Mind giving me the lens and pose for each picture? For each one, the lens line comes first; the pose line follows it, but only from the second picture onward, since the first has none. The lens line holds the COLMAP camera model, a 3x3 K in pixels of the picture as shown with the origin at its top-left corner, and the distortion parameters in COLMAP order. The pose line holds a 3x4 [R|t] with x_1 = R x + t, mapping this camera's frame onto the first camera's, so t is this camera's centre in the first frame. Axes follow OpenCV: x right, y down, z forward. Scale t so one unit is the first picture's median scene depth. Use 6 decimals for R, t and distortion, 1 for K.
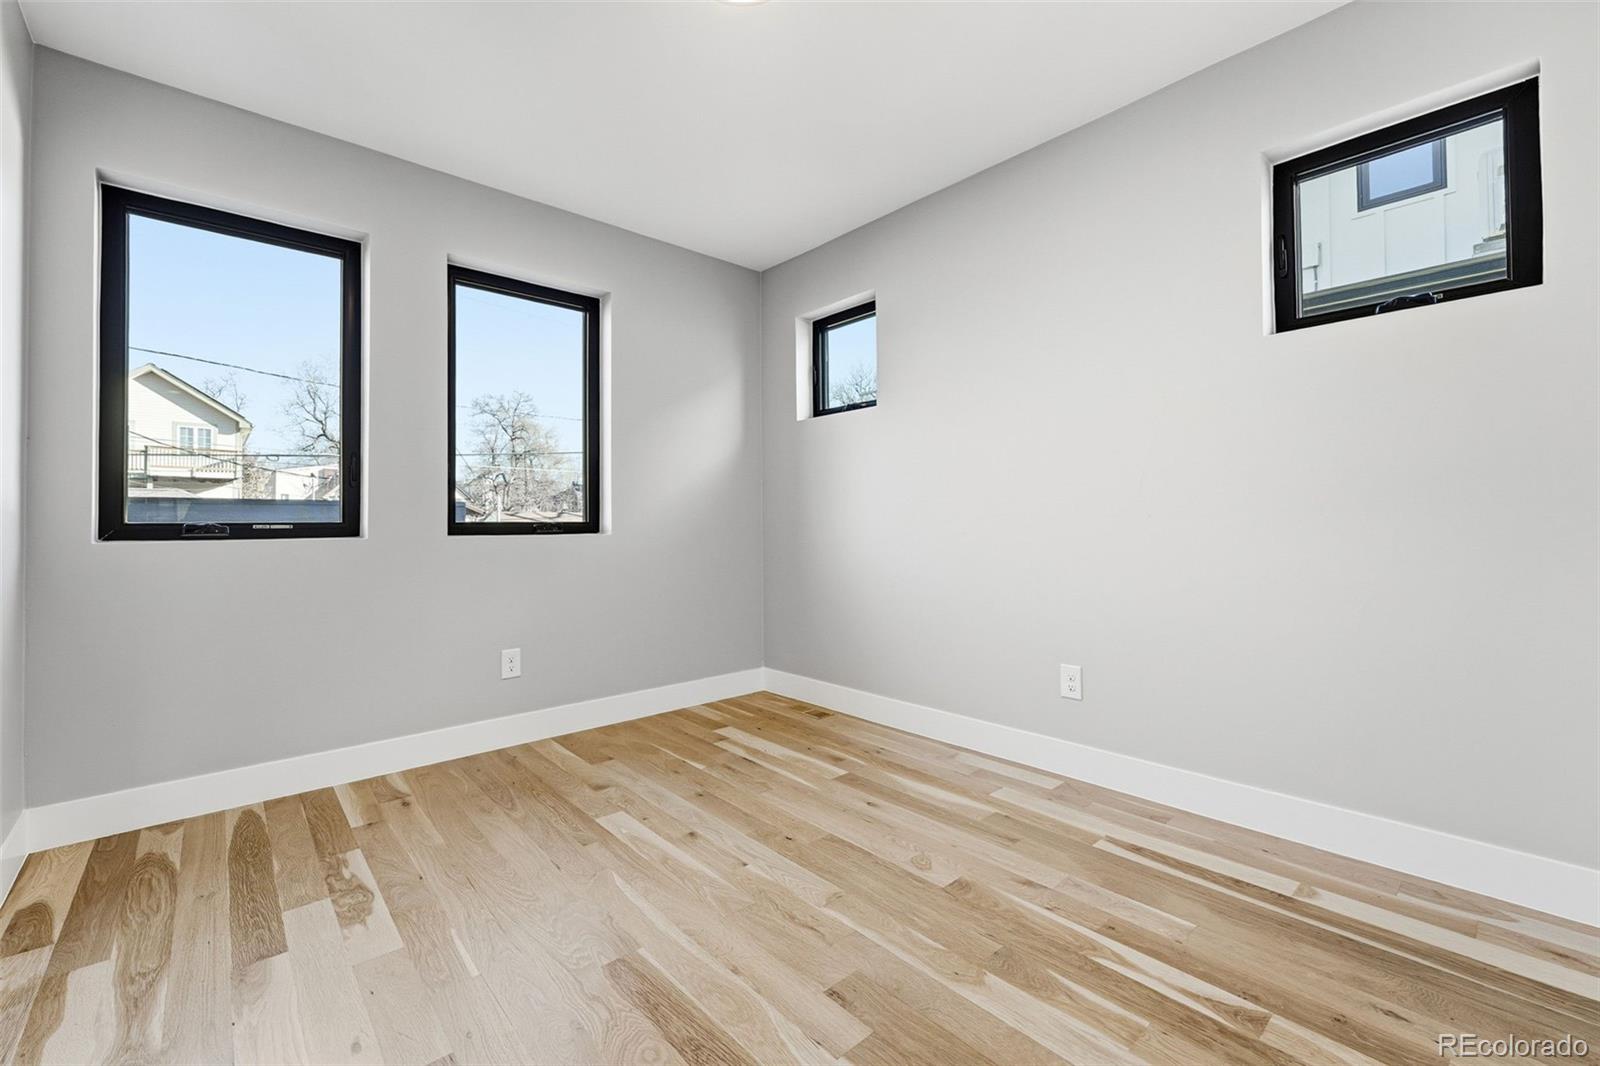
lens RADIAL K [[661.3, 0, 800.0], [0, 661.3, 533.0], [0, 0, 1]] dist [0.000376, 0.000253]
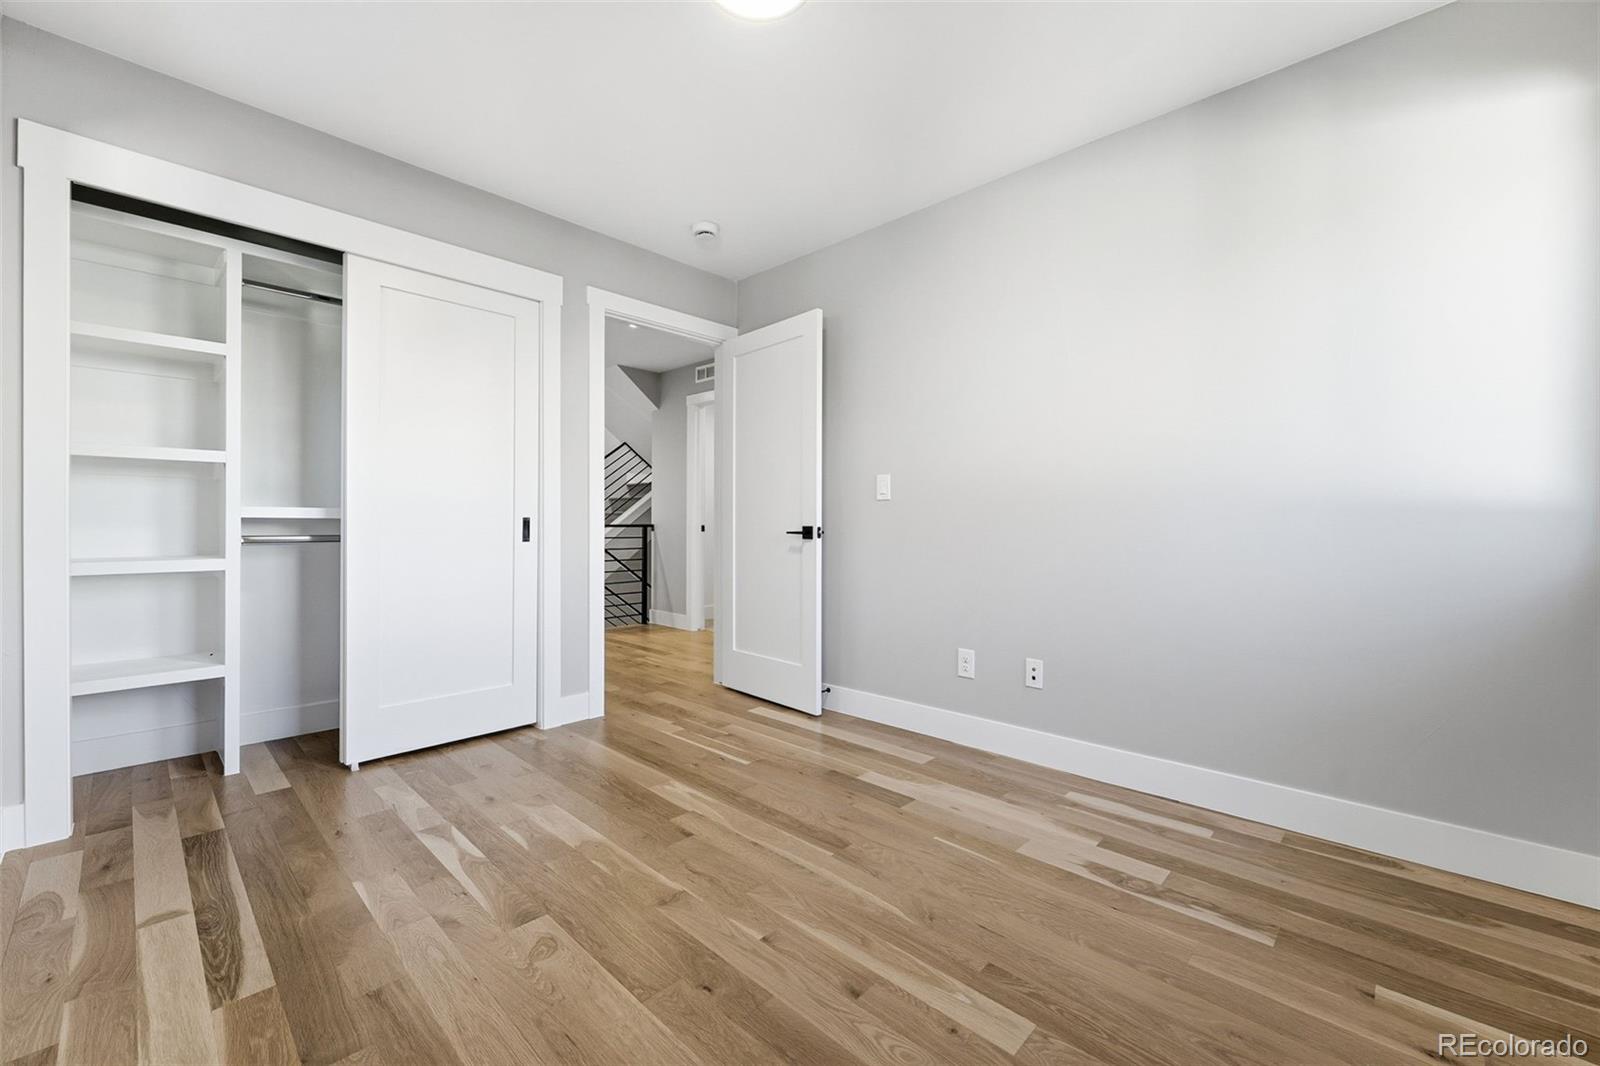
lens RADIAL K [[661.3, 0, 800.0], [0, 661.3, 533.0], [0, 0, 1]] dist [0.000376, 0.000253]
pose [[-0.997002, 0.006640, -0.077093, -0.074139], [0.004534, 0.999613, 0.027455, -0.029249], [0.077246, 0.027023, -0.996646, 1.988199]]
